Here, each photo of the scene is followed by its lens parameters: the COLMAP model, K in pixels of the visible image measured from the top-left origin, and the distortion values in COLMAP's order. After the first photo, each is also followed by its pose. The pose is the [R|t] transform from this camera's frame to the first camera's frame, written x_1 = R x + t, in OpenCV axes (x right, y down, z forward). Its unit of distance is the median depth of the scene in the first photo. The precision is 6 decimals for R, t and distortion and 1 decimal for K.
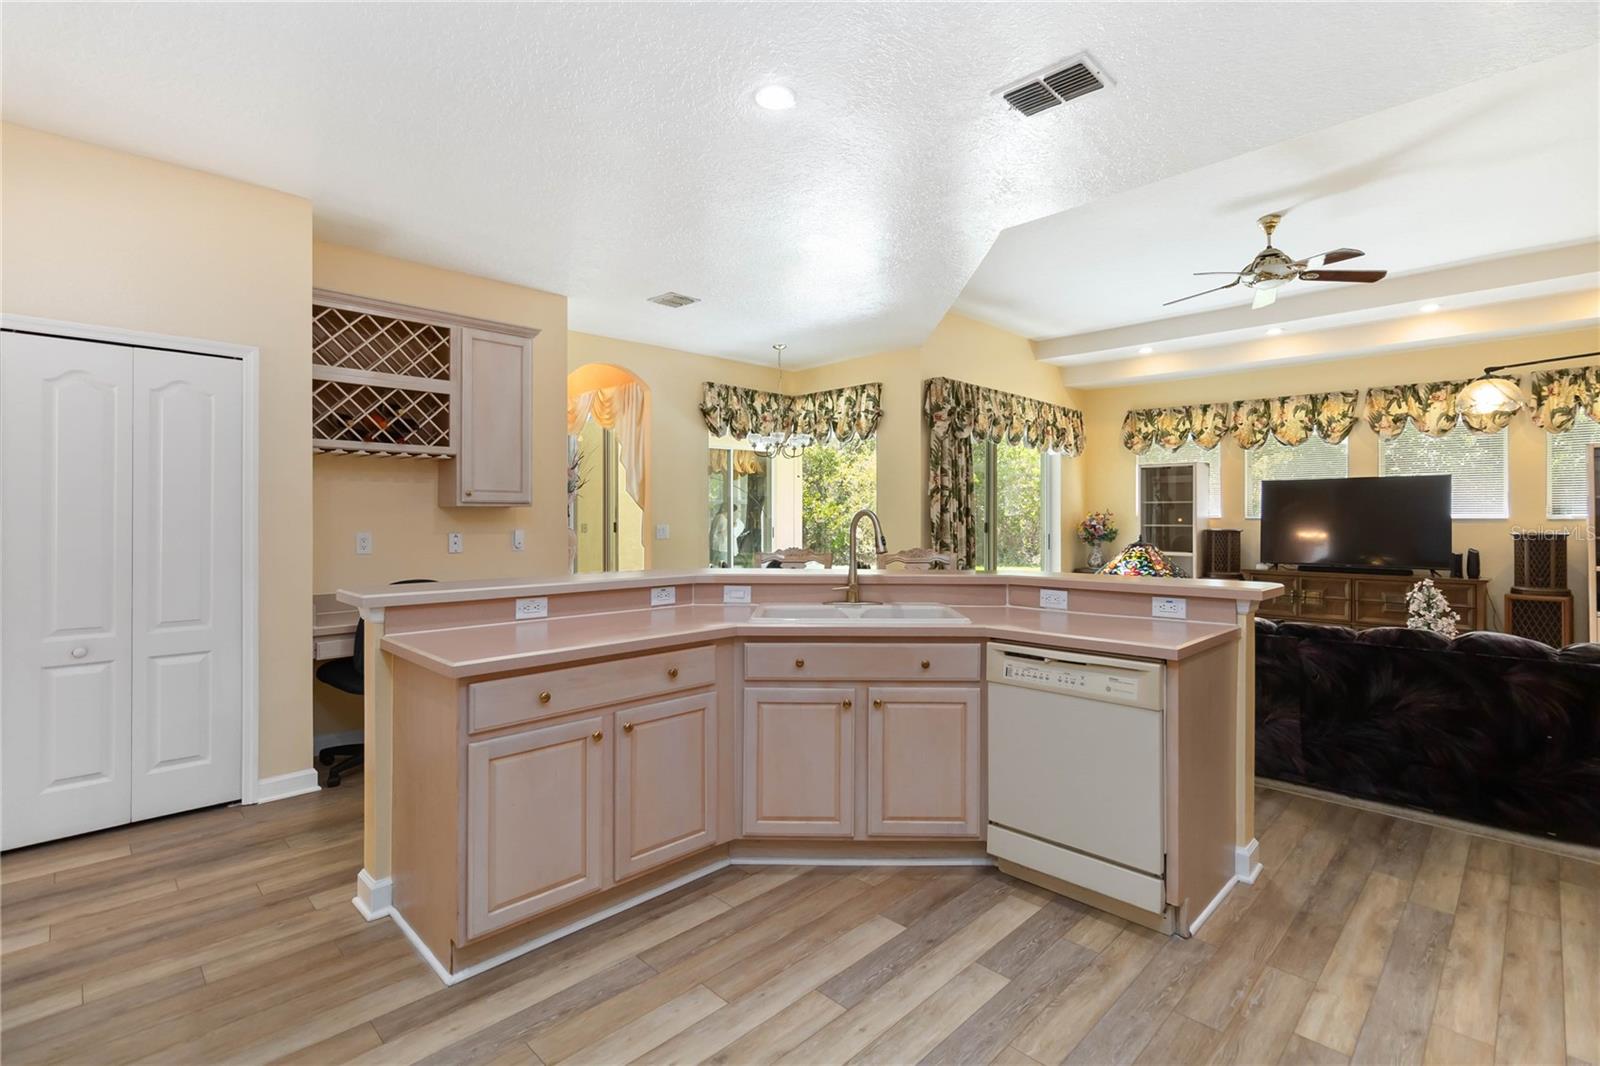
lens RADIAL K [[739.0, 0, 807.0], [0, 739.0, 515.8], [0, 0, 1]] dist [-0.001342, 0.001604]
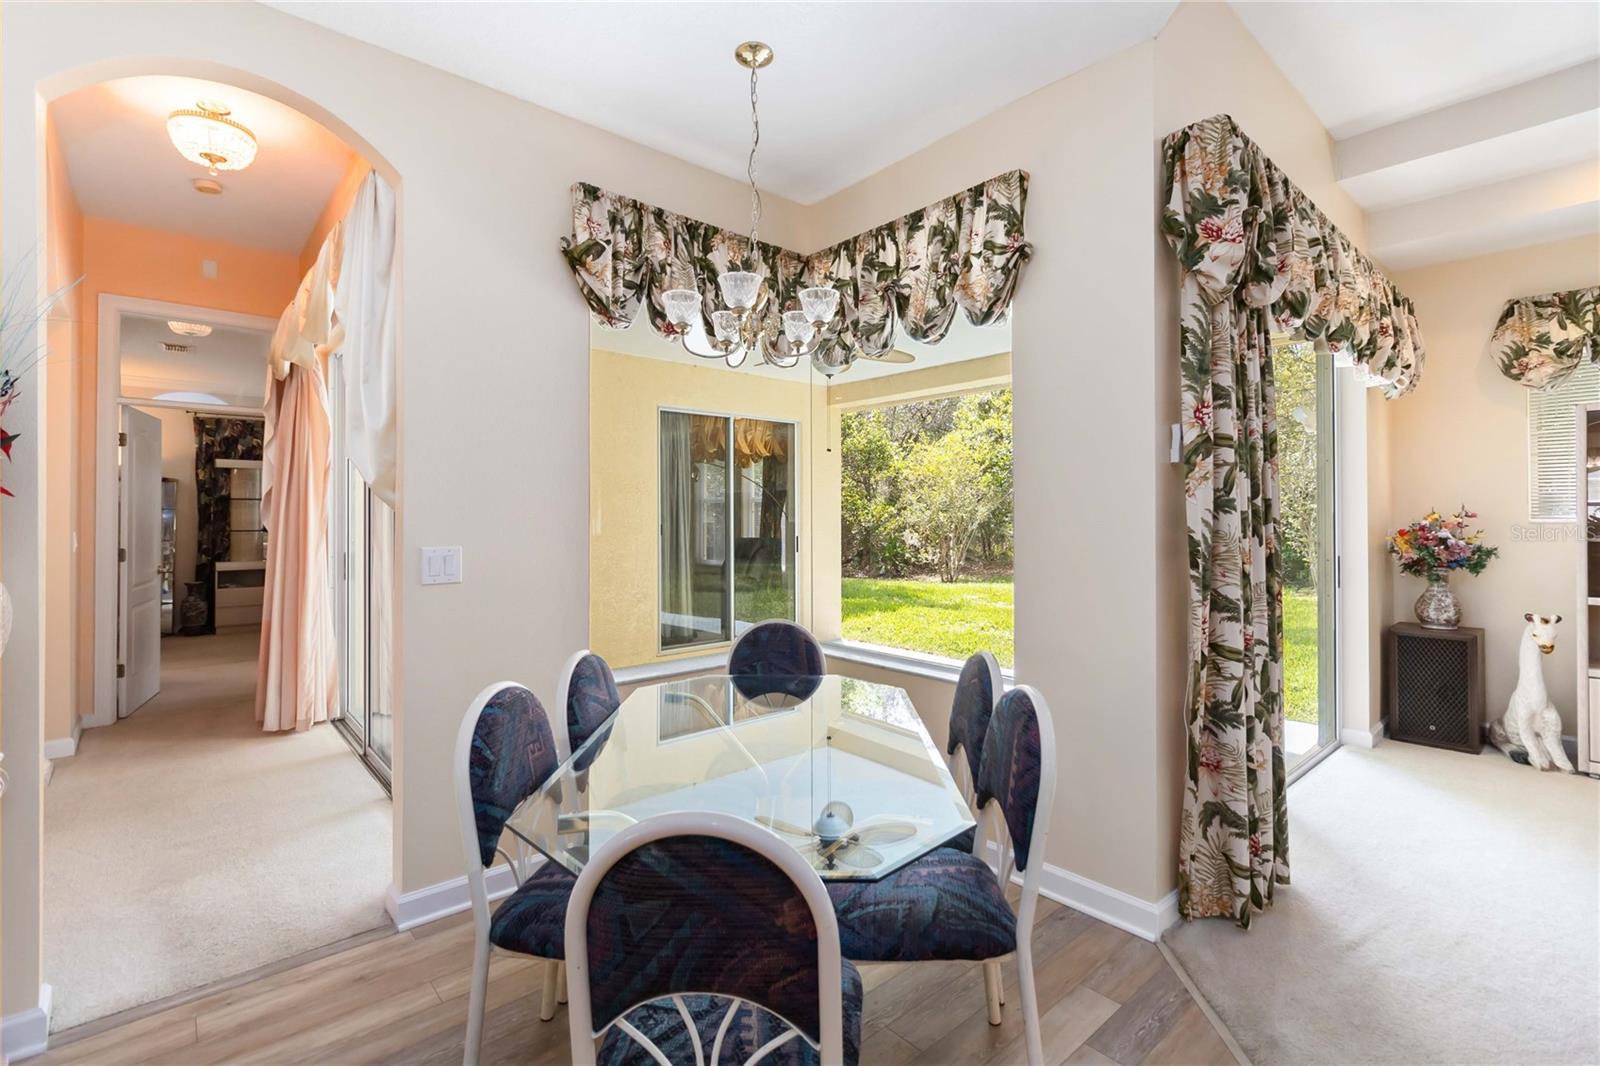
lens RADIAL K [[739.0, 0, 804.3], [0, 739.0, 510.4], [0, 0, 1]] dist [-0.001342, 0.001604]
pose [[0.997571, -0.002609, -0.069609, 0.012009], [0.001856, 0.999939, -0.010877, -0.001261], [0.069633, 0.010721, 0.997515, 0.616293]]
